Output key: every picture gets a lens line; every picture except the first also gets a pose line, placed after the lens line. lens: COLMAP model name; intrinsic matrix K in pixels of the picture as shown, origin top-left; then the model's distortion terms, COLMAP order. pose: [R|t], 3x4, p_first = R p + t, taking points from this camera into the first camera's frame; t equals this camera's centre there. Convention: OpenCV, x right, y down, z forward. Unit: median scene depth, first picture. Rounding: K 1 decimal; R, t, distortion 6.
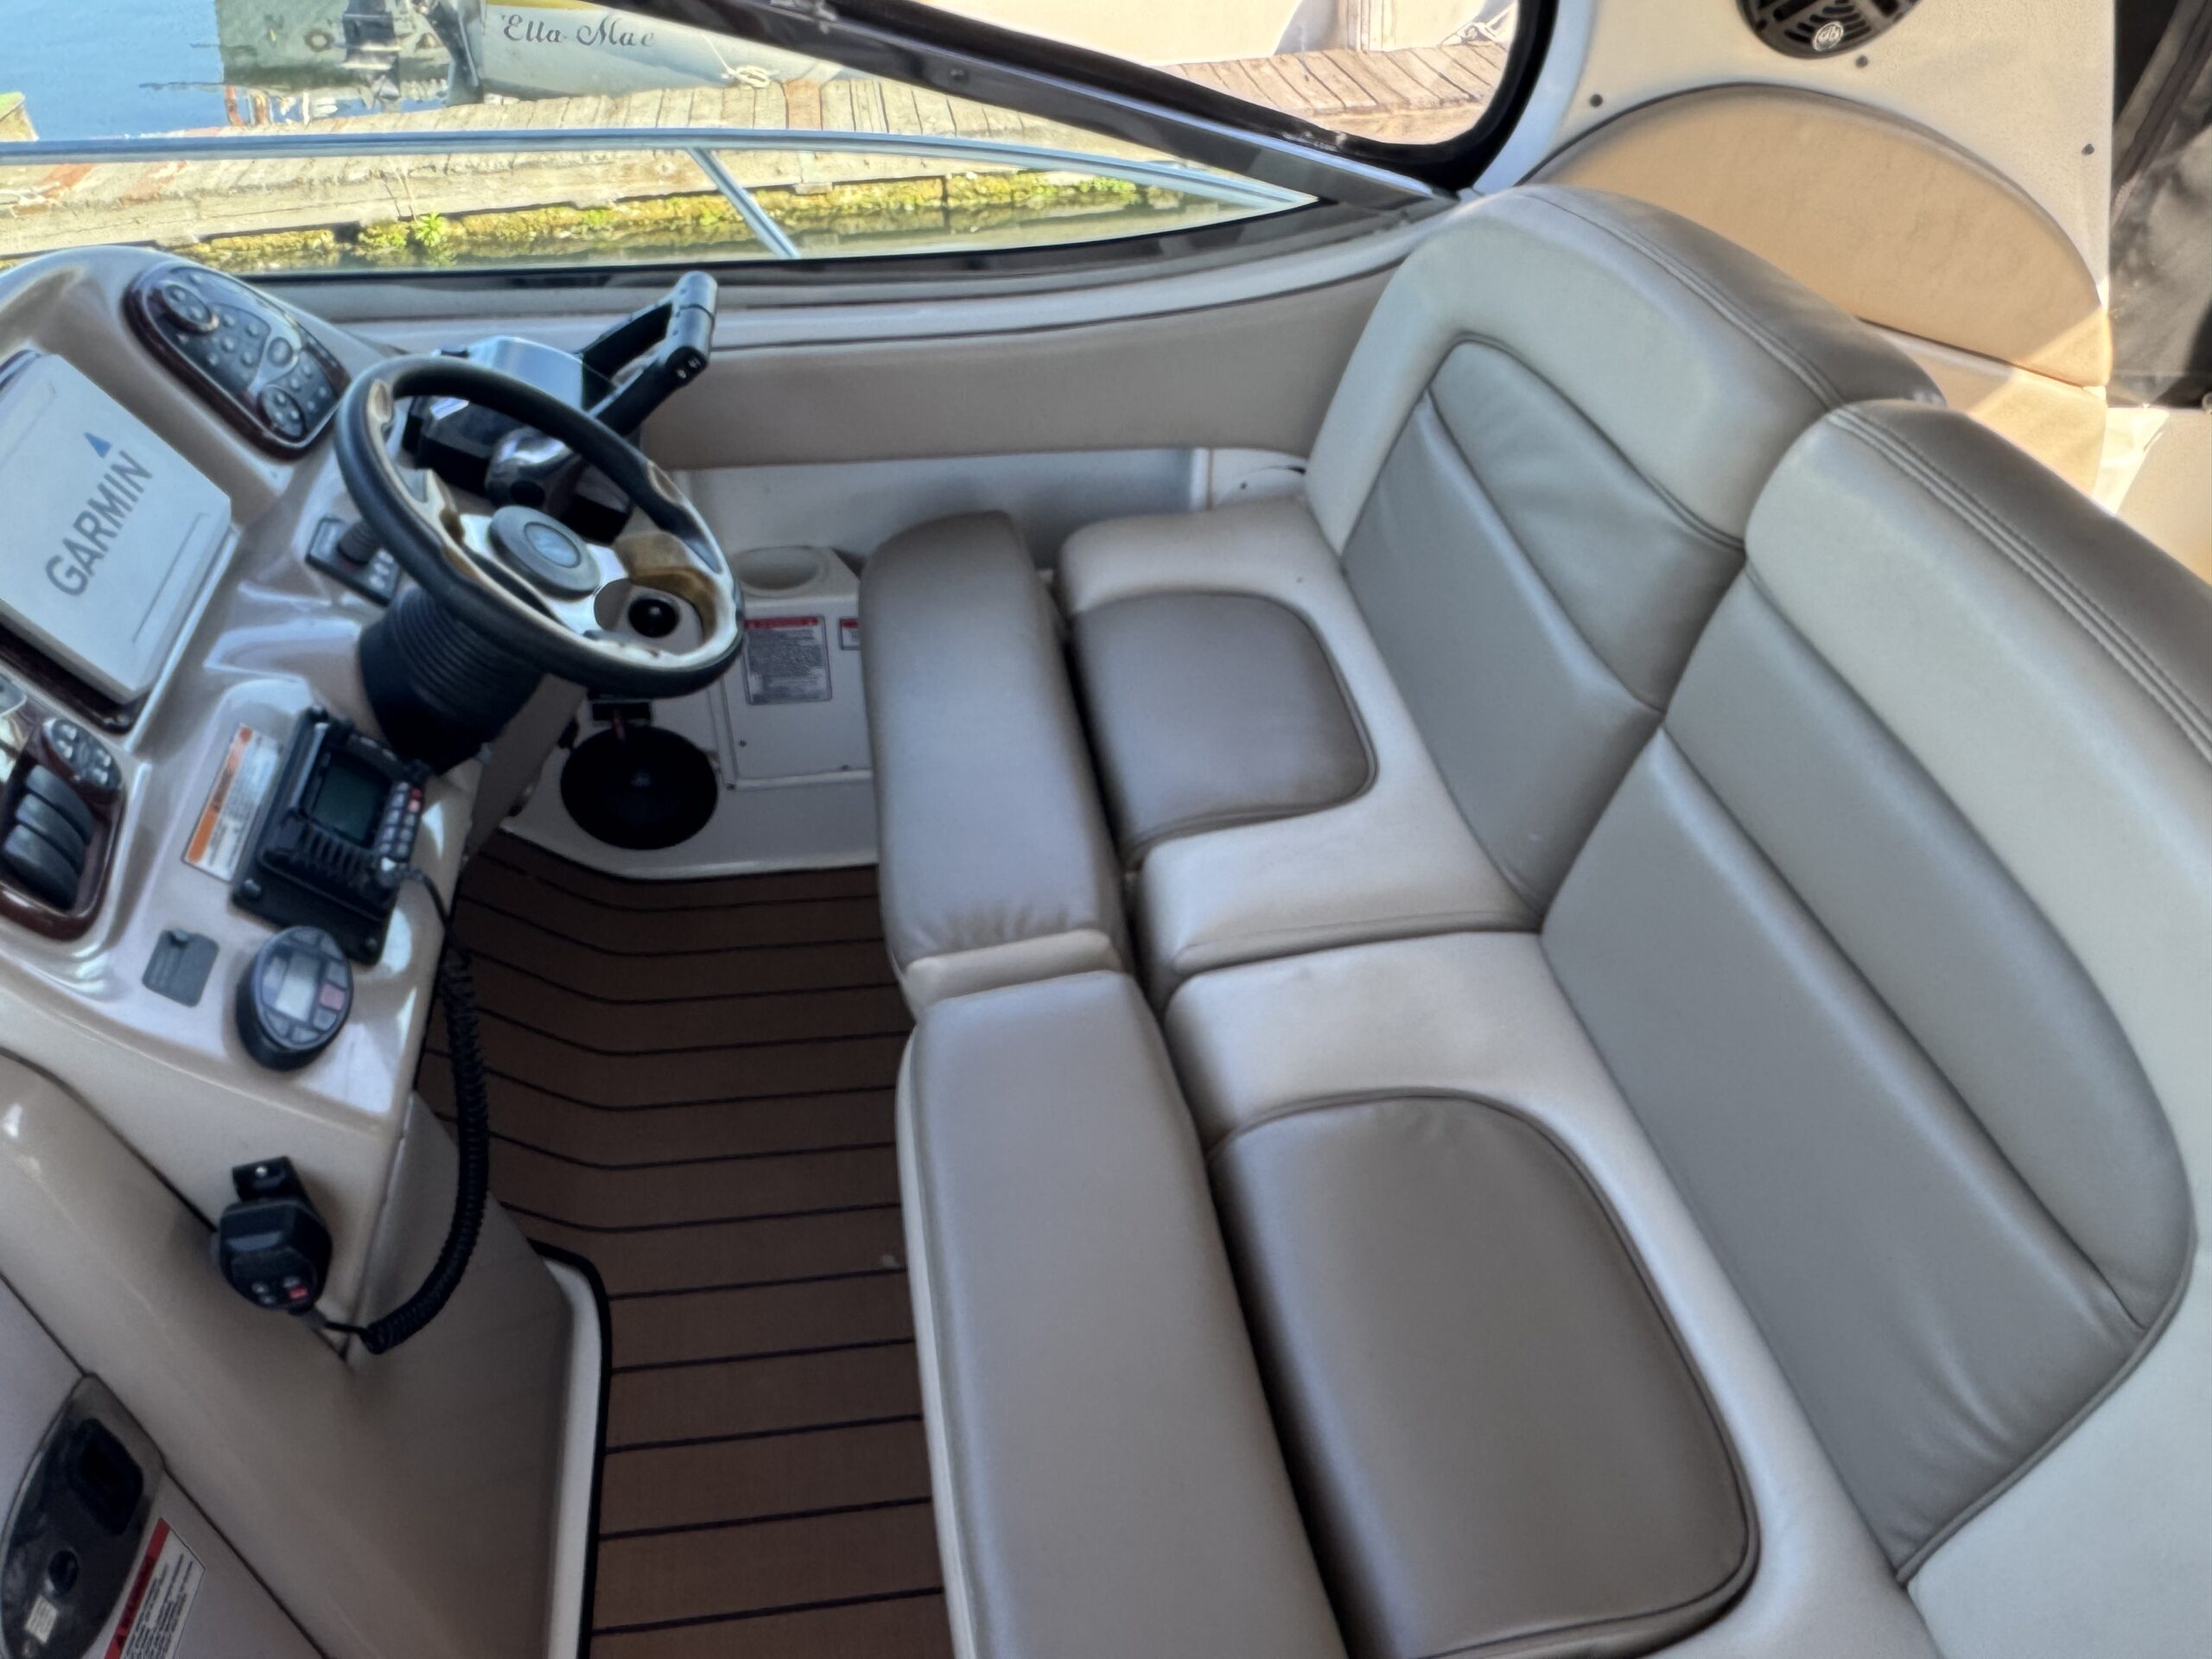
lens RADIAL K [[1530.3, 0, 1106.1], [0, 1530.3, 829.1], [0, 0, 1]] dist [-0.011474, -0.003784]
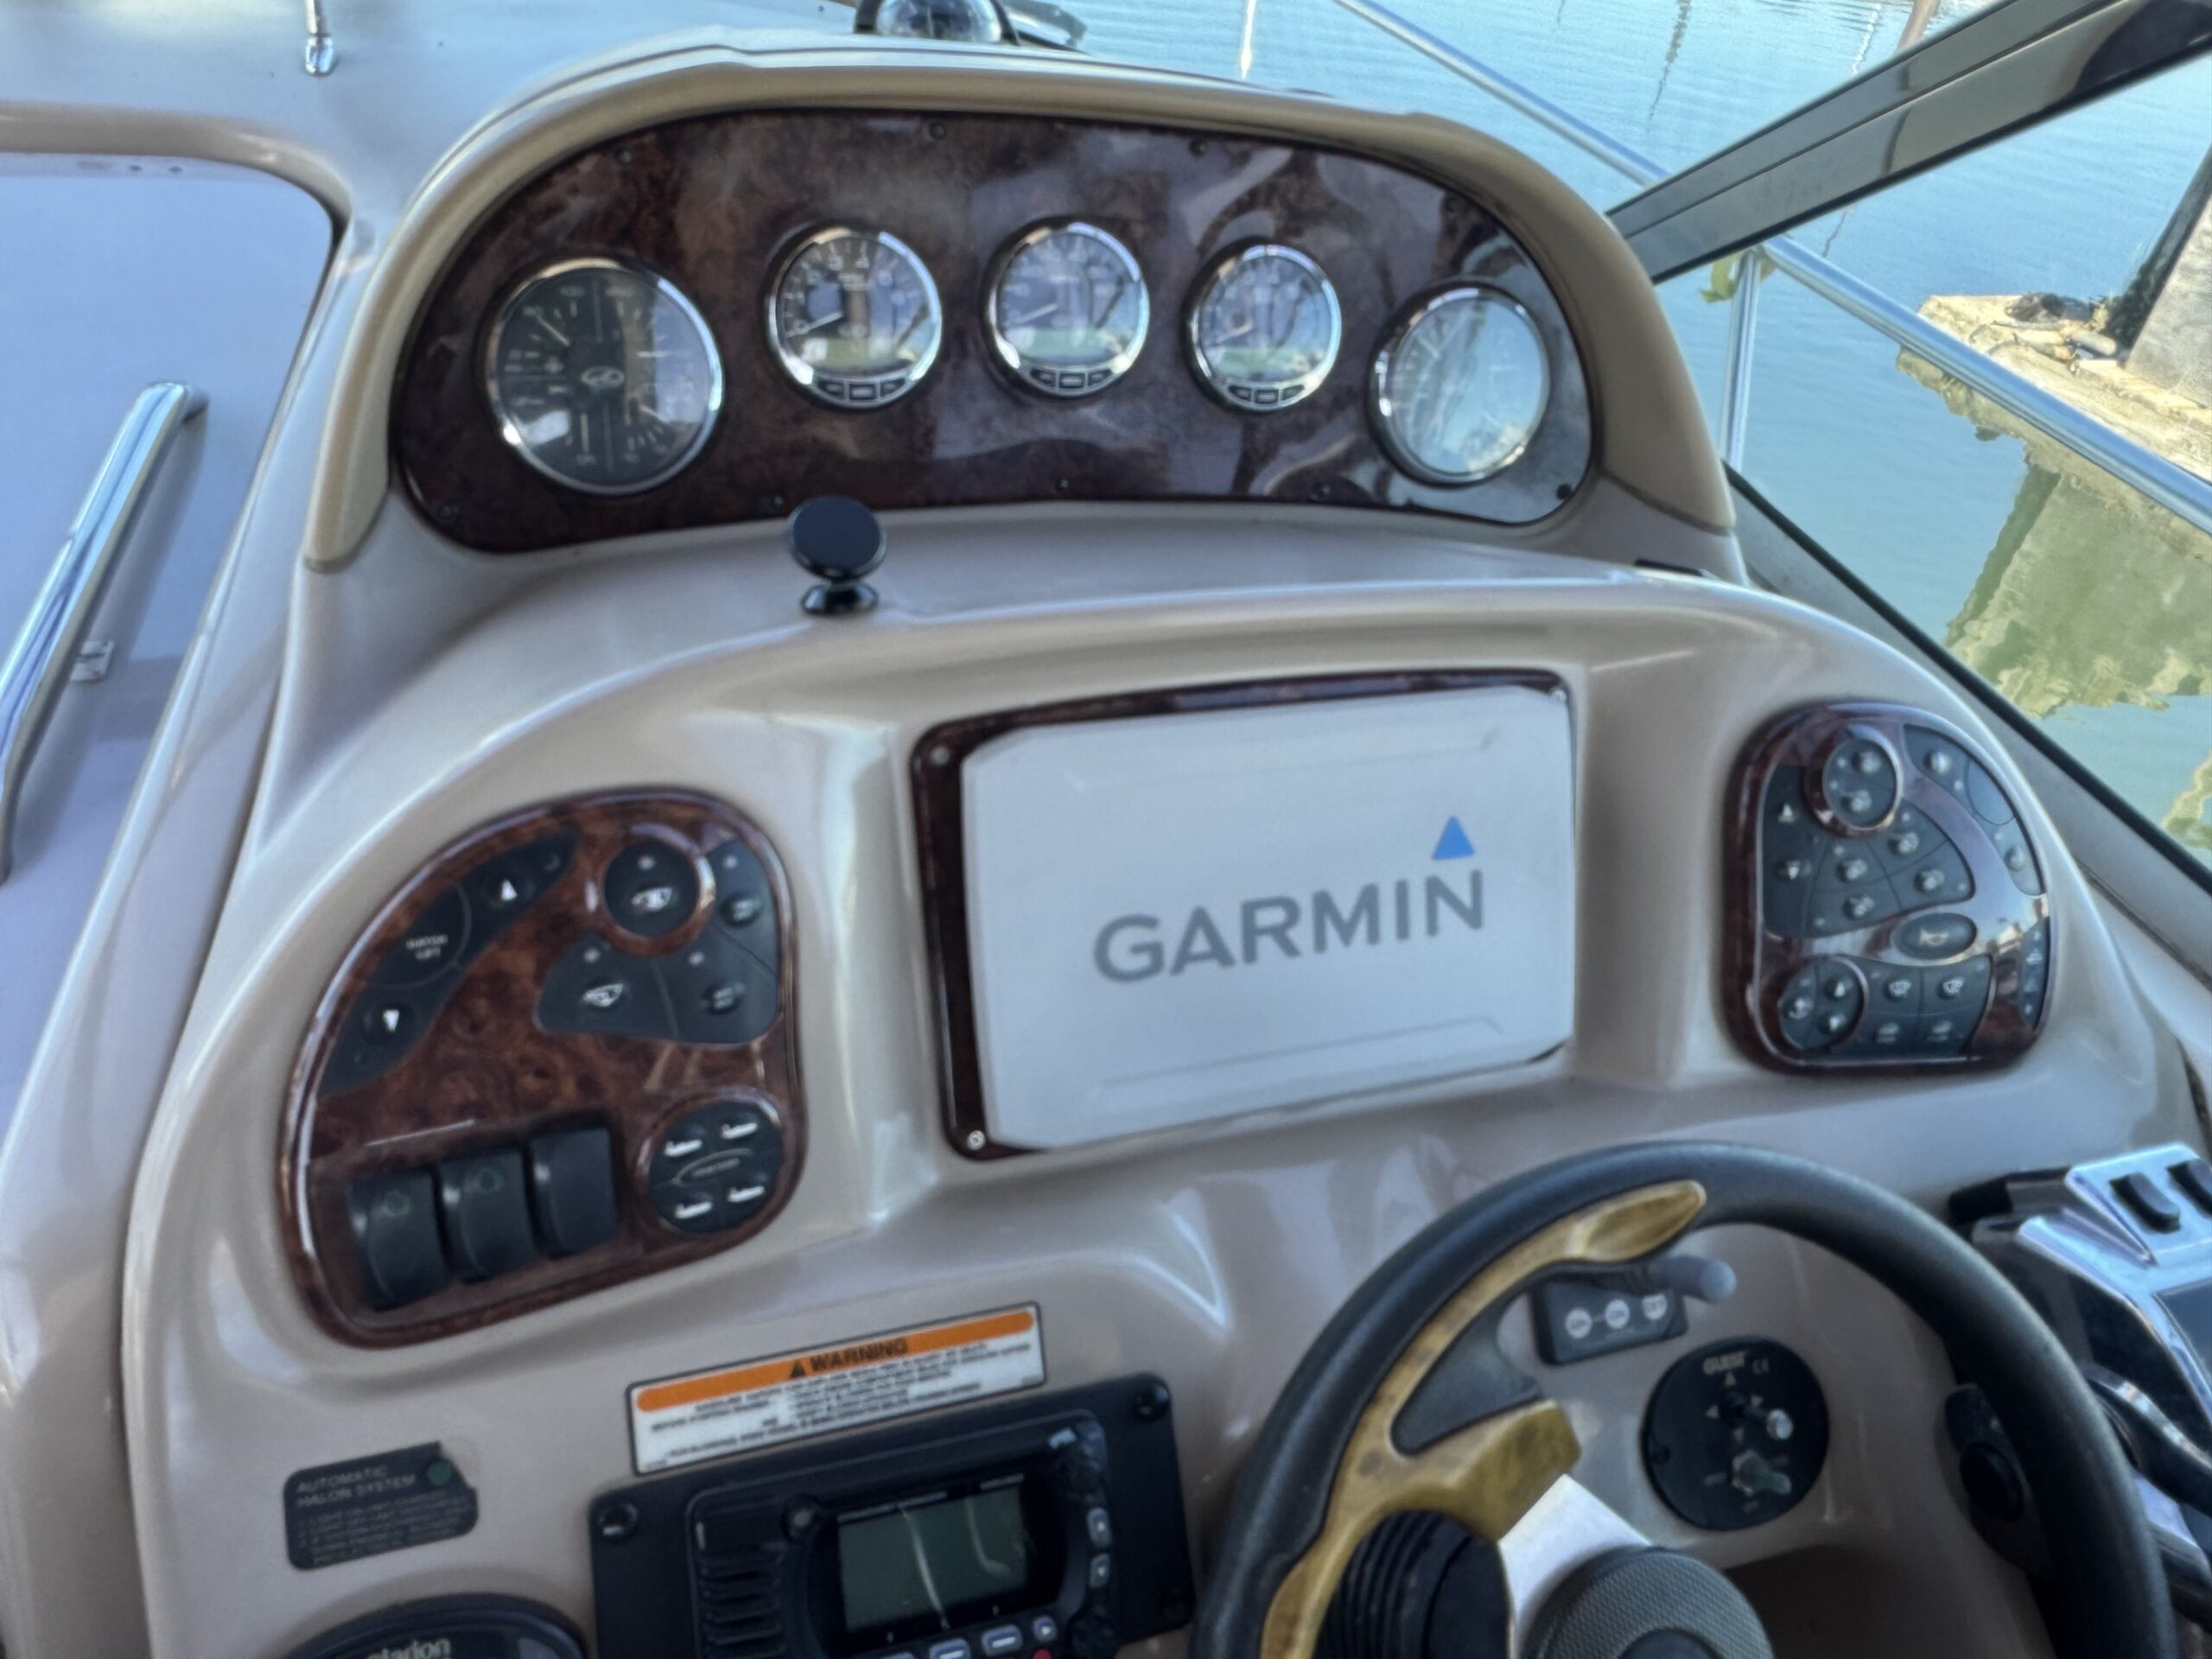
lens RADIAL K [[1530.3, 0, 1106.1], [0, 1530.3, 829.7], [0, 0, 1]] dist [-0.011474, -0.003784]
pose [[0.135954, 0.642323, -0.754279, -0.249420], [-0.738722, 0.573044, 0.354839, -0.381429], [0.660156, 0.508961, 0.552406, 0.608269]]
